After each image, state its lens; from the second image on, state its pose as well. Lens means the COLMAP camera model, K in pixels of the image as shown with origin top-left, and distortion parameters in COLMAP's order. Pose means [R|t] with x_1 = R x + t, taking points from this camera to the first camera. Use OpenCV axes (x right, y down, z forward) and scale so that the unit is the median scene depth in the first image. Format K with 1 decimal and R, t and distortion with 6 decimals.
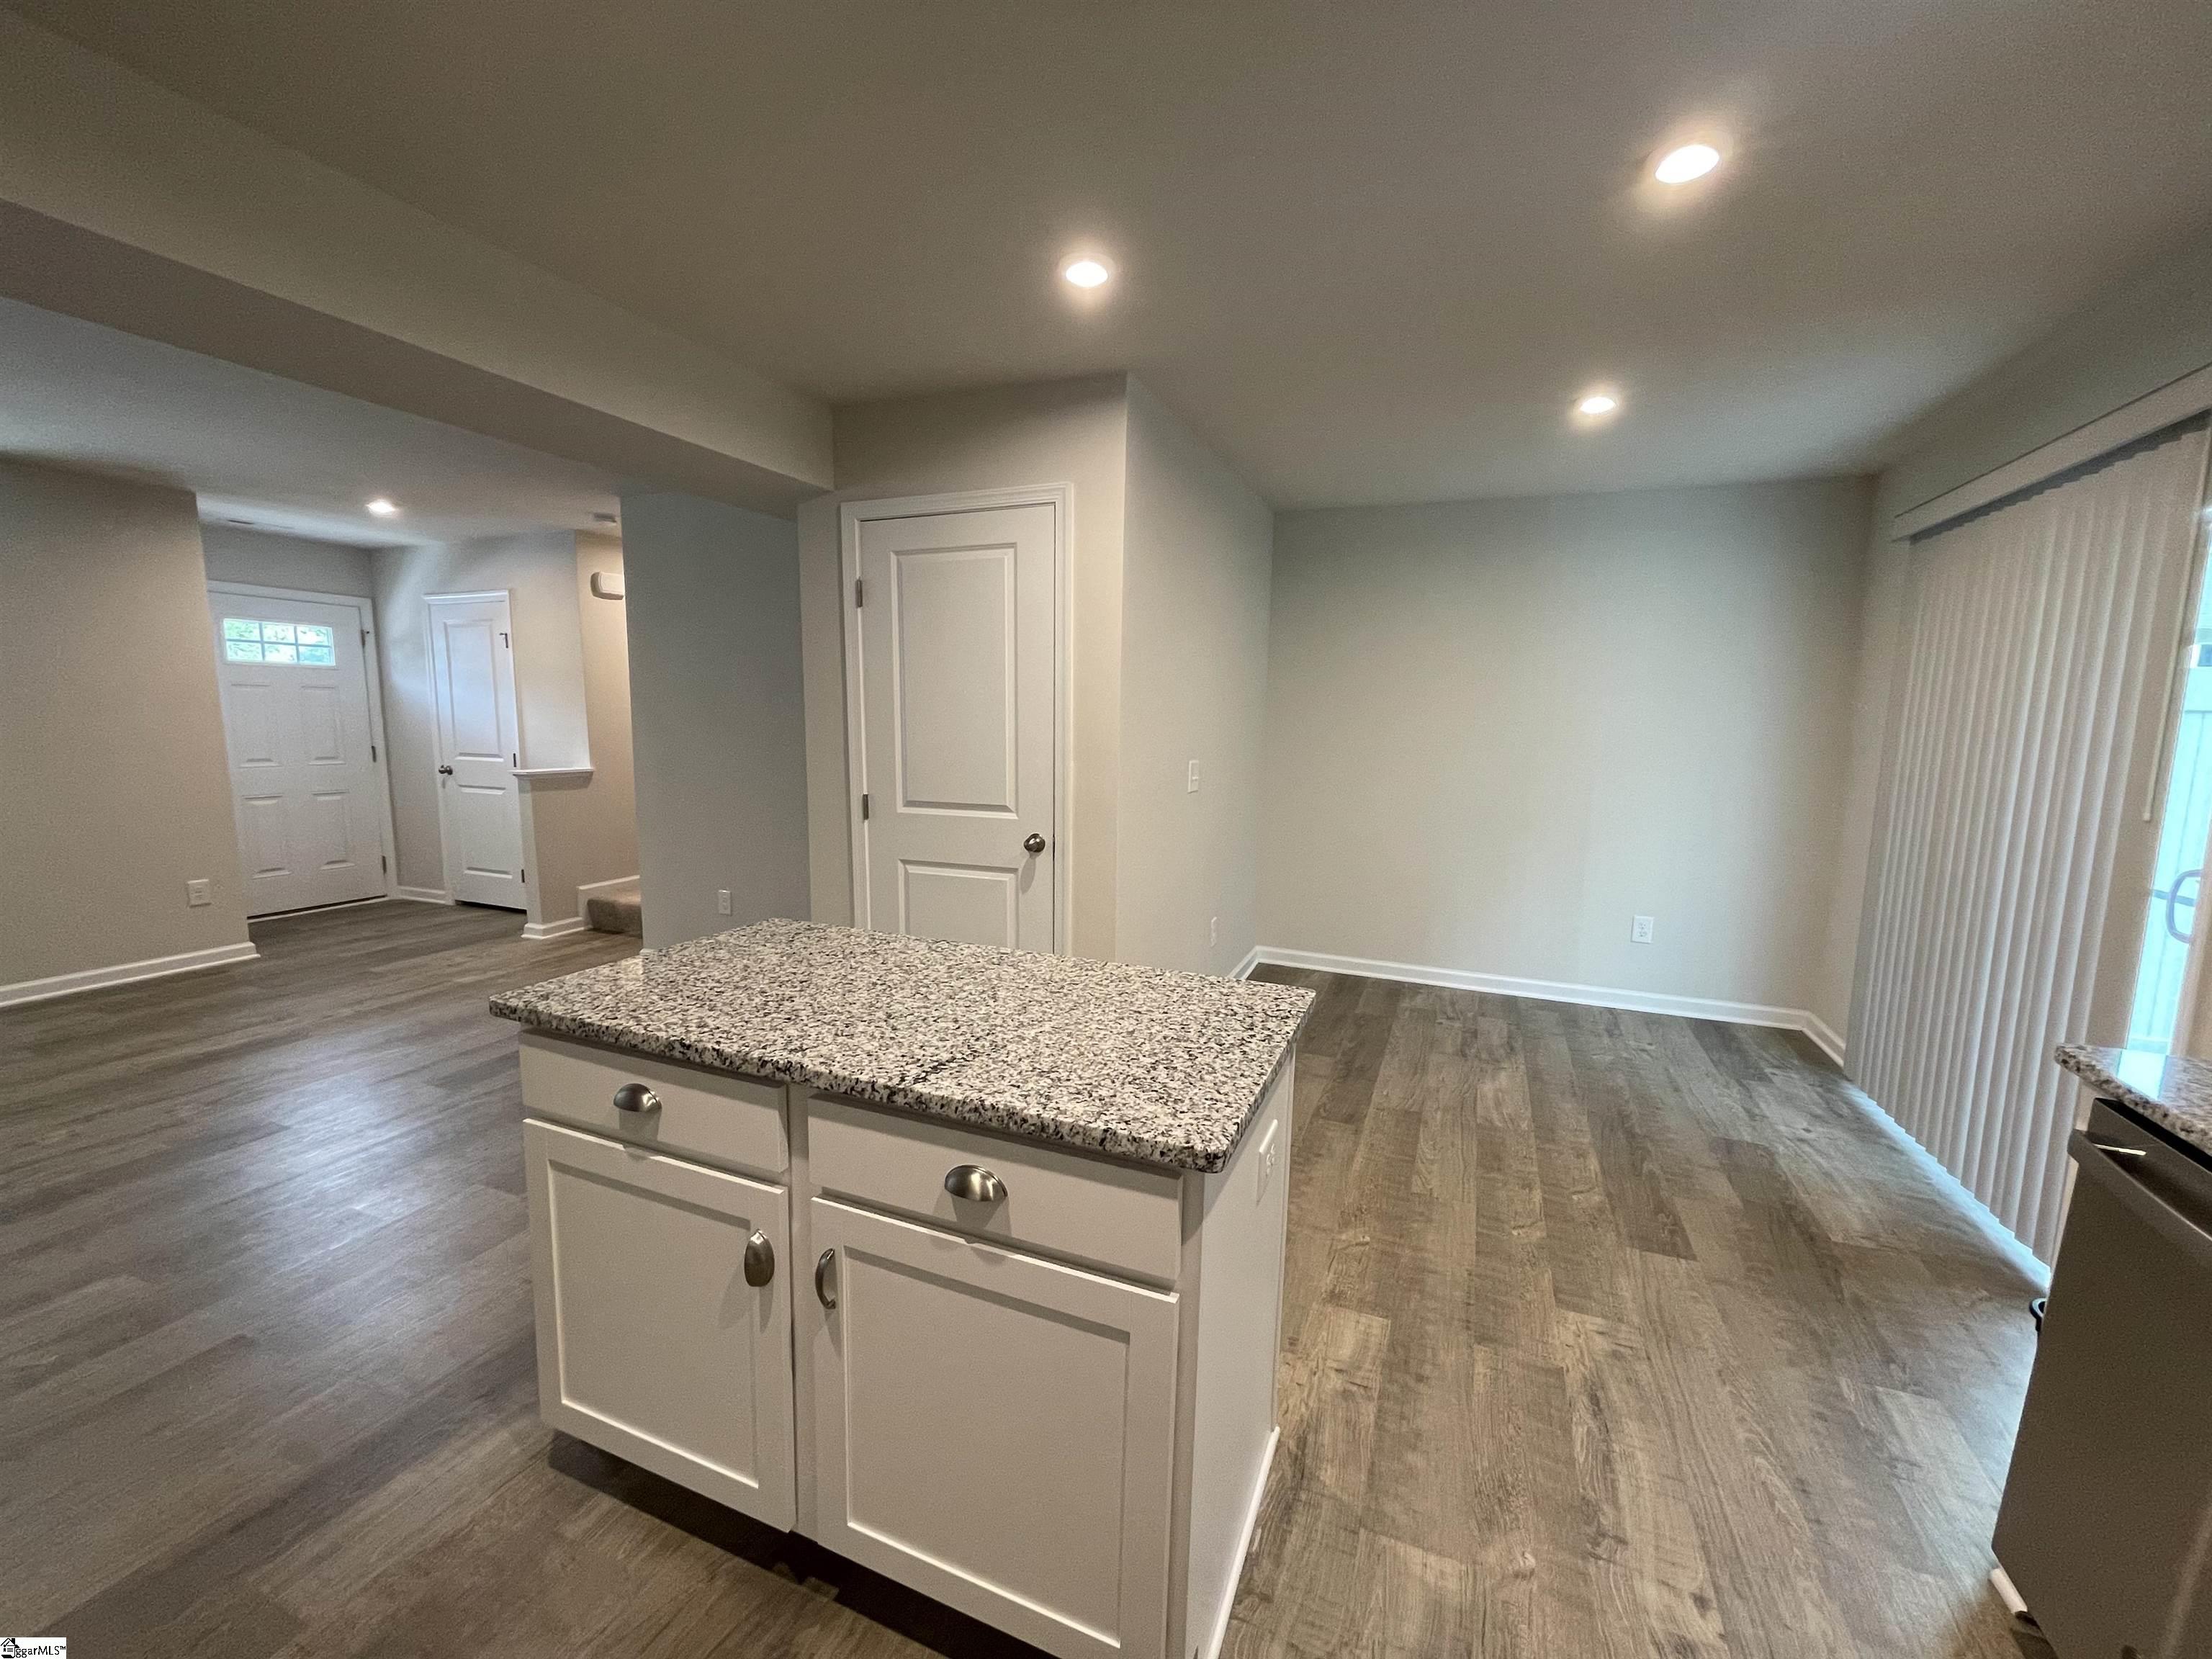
lens RADIAL K [[890.1, 0, 1103.9], [0, 890.1, 831.5], [0, 0, 1]] dist [-0.001885, 0.000871]
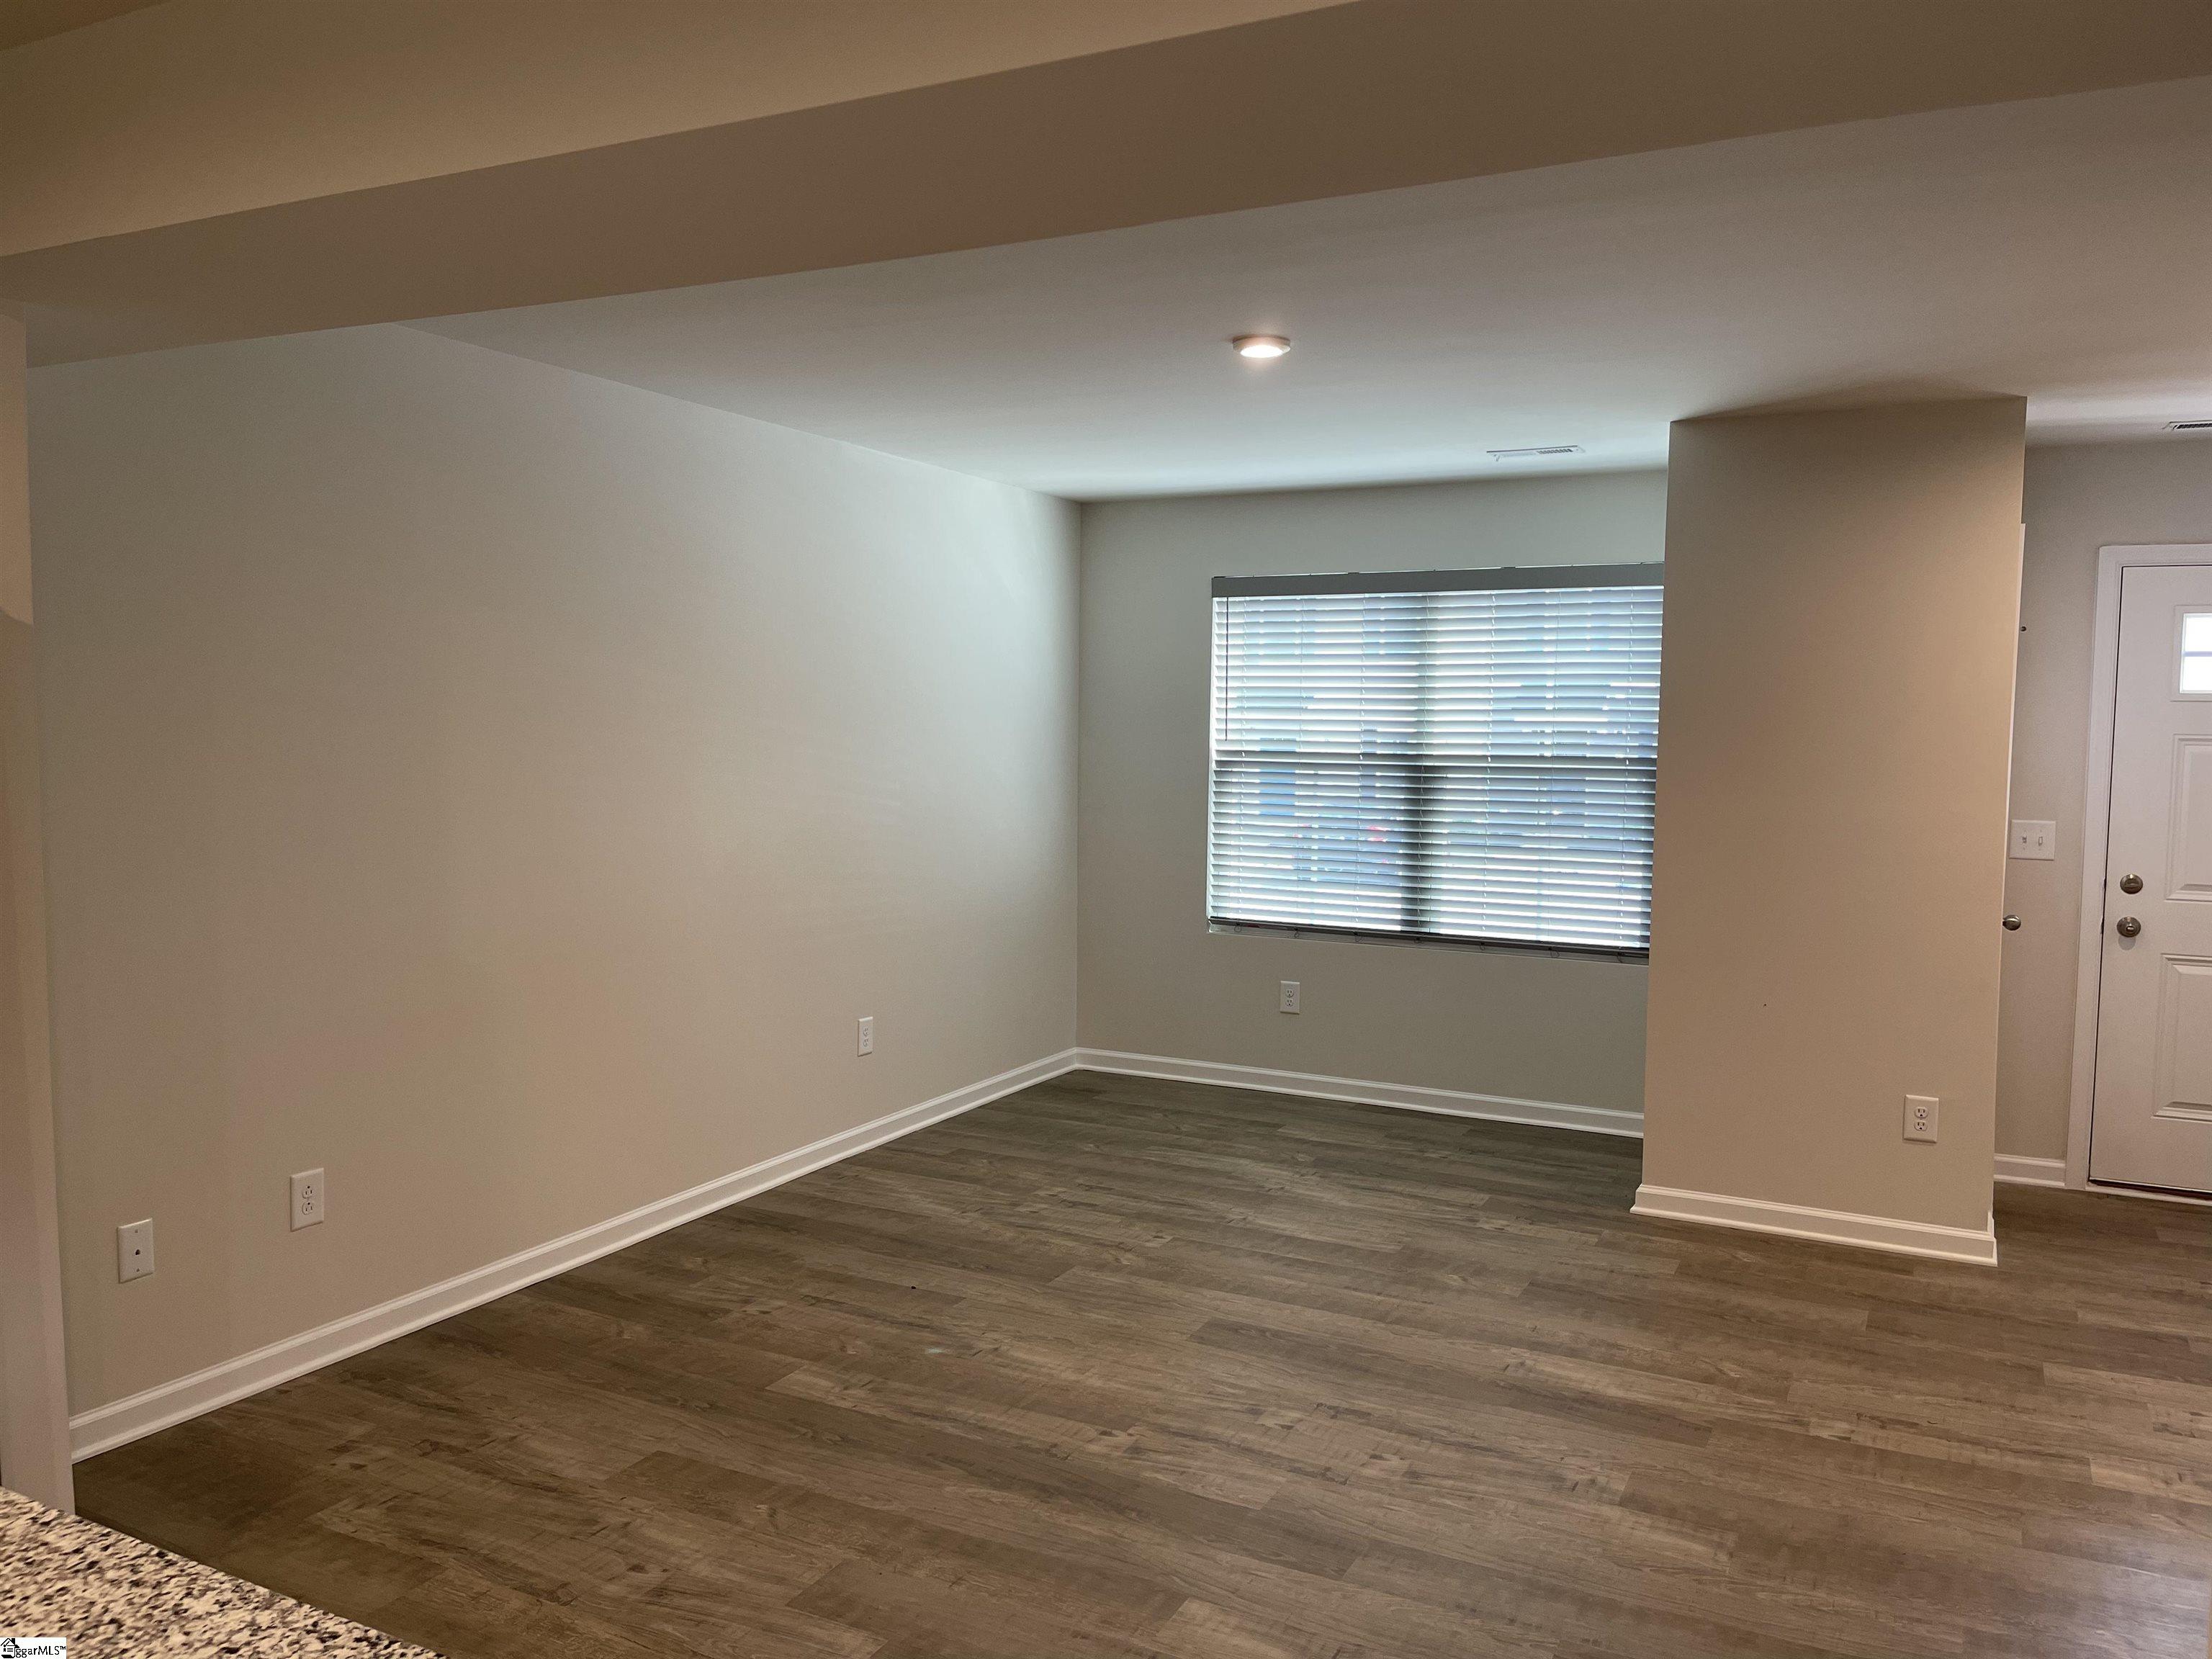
lens RADIAL K [[1662.8, 0, 1097.3], [0, 1662.8, 840.1], [0, 0, 1]] dist [0.075162, -0.089156]
pose [[-0.081818, 0.058234, -0.994945, 0.086345], [-0.139895, 0.987737, 0.069316, -0.149000], [0.986780, 0.144859, -0.072668, 0.784022]]
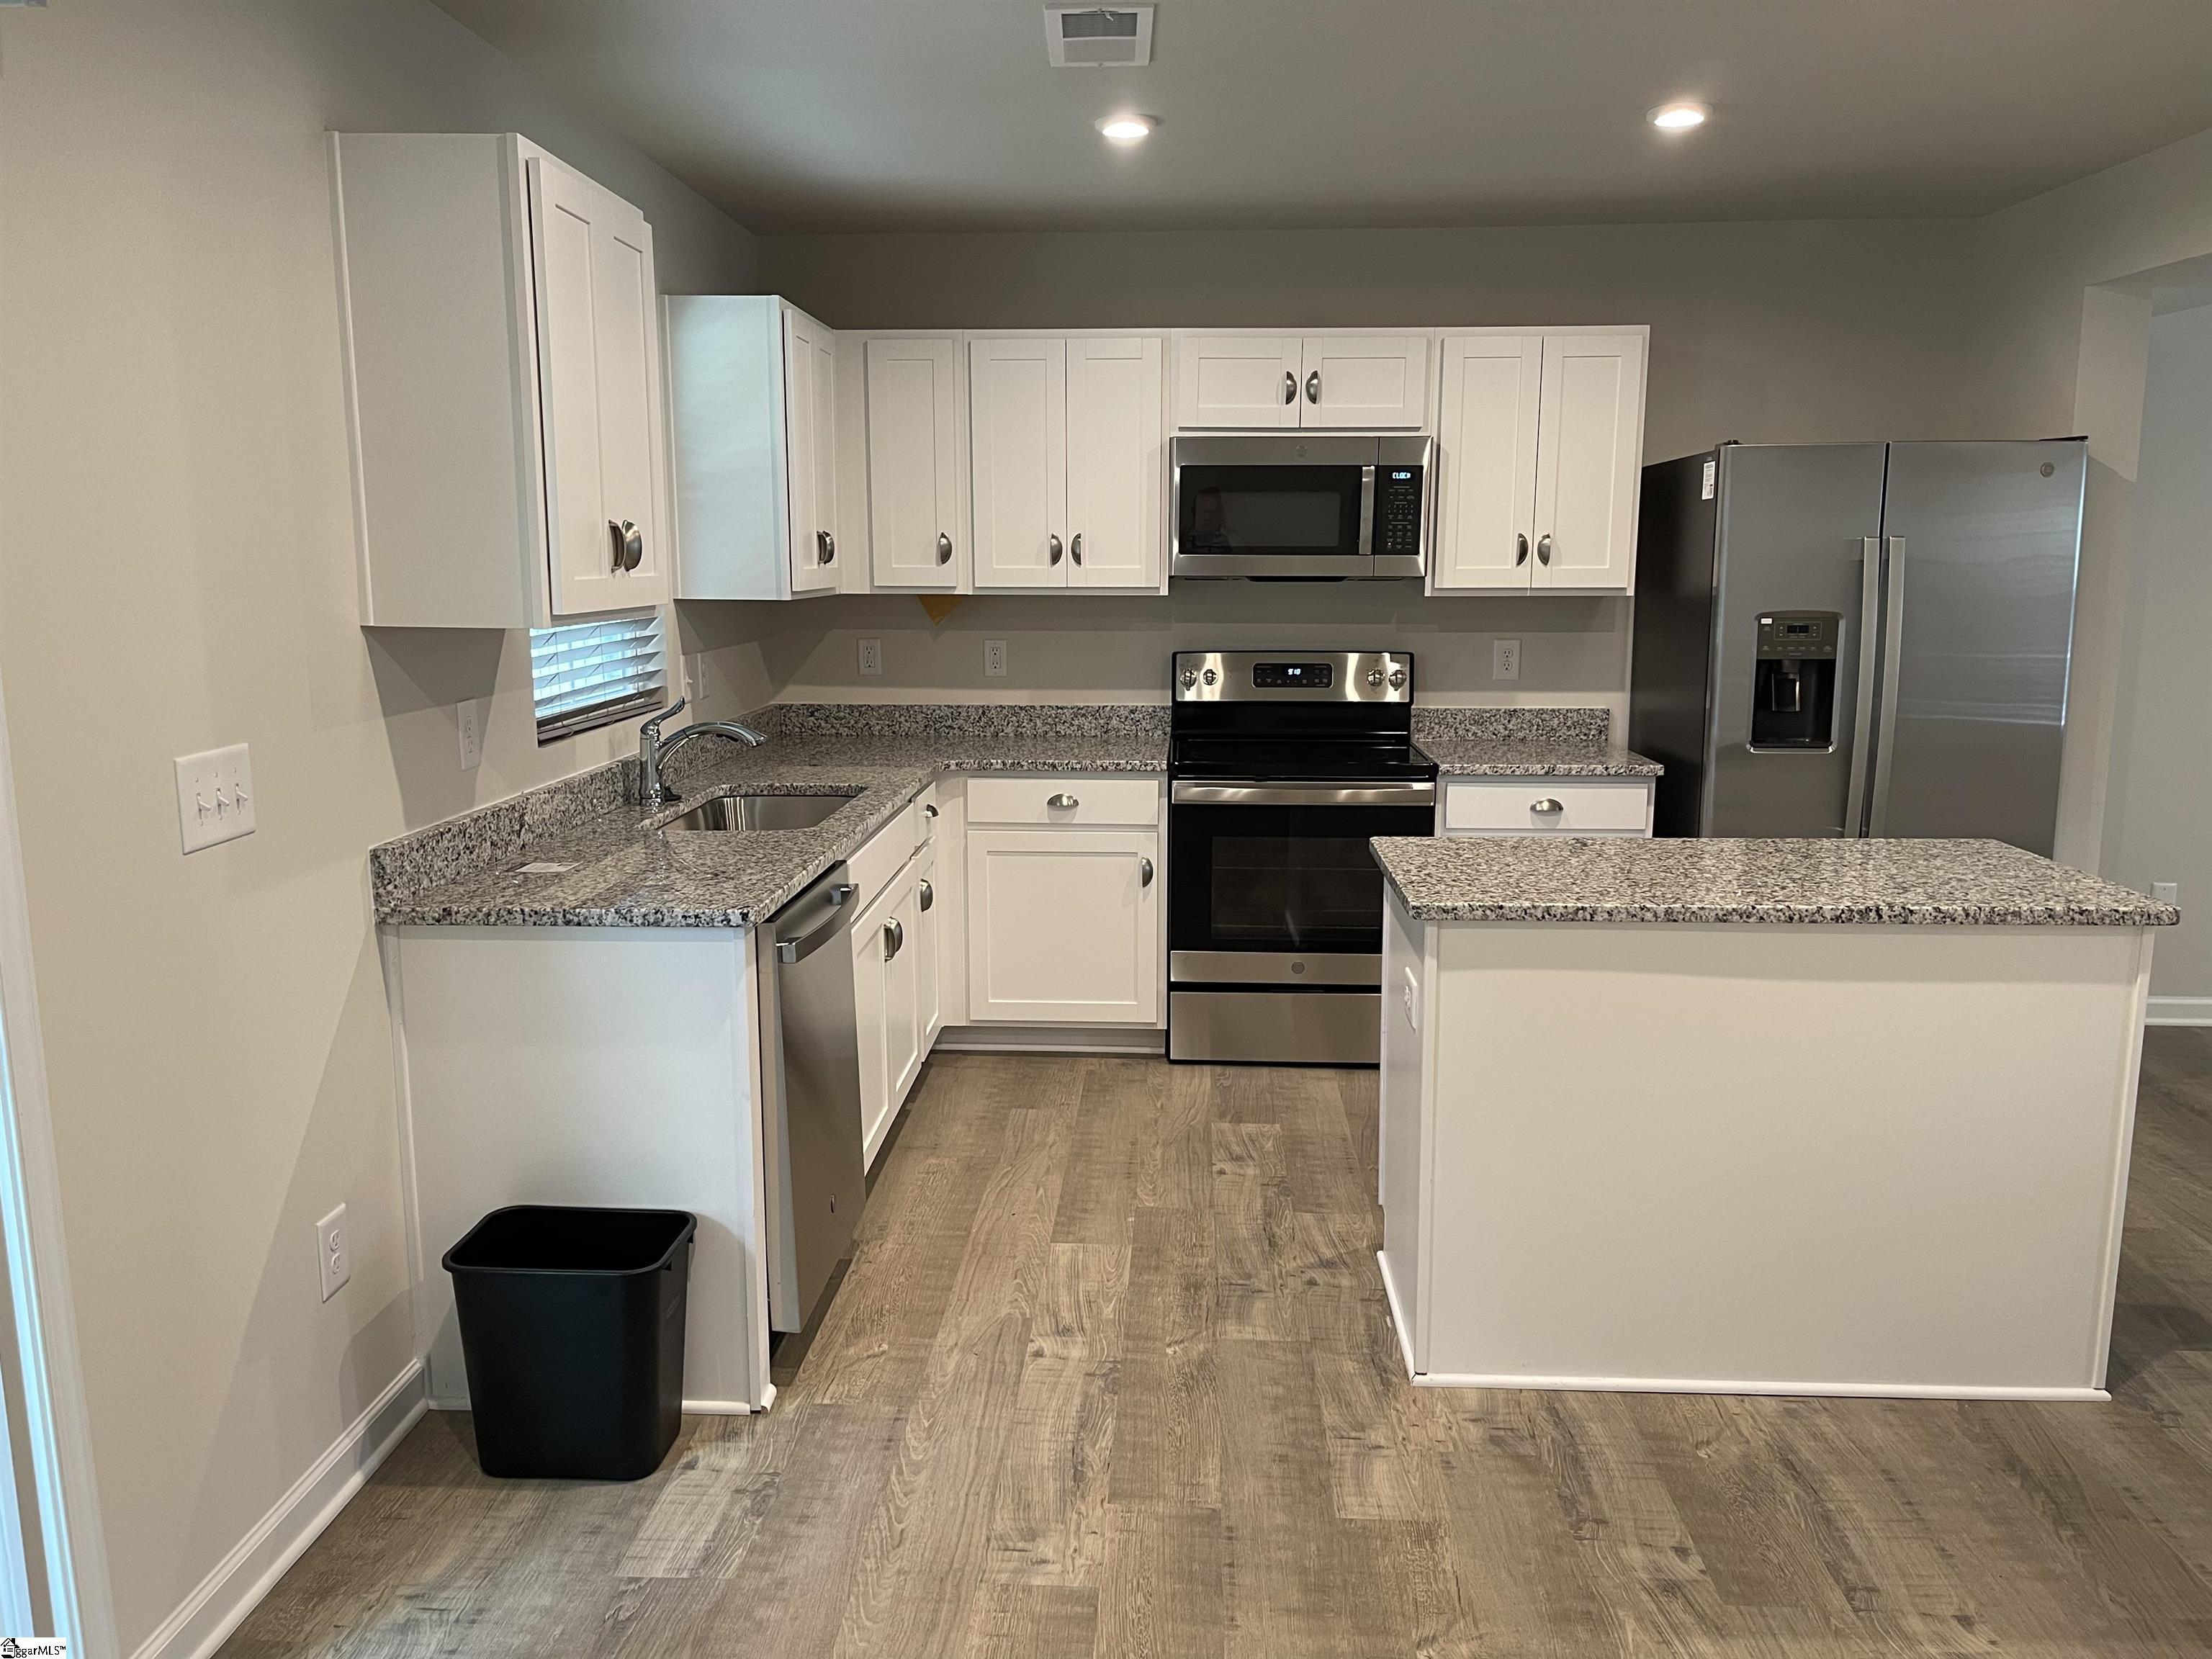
lens RADIAL K [[1662.8, 0, 1100.0], [0, 1662.8, 836.2], [0, 0, 1]] dist [0.075162, -0.089156]
pose [[-0.942746, 0.040750, -0.331011, 0.573399], [-0.058376, 0.957023, 0.284077, -0.188265], [0.328362, 0.287136, -0.899851, 1.247582]]
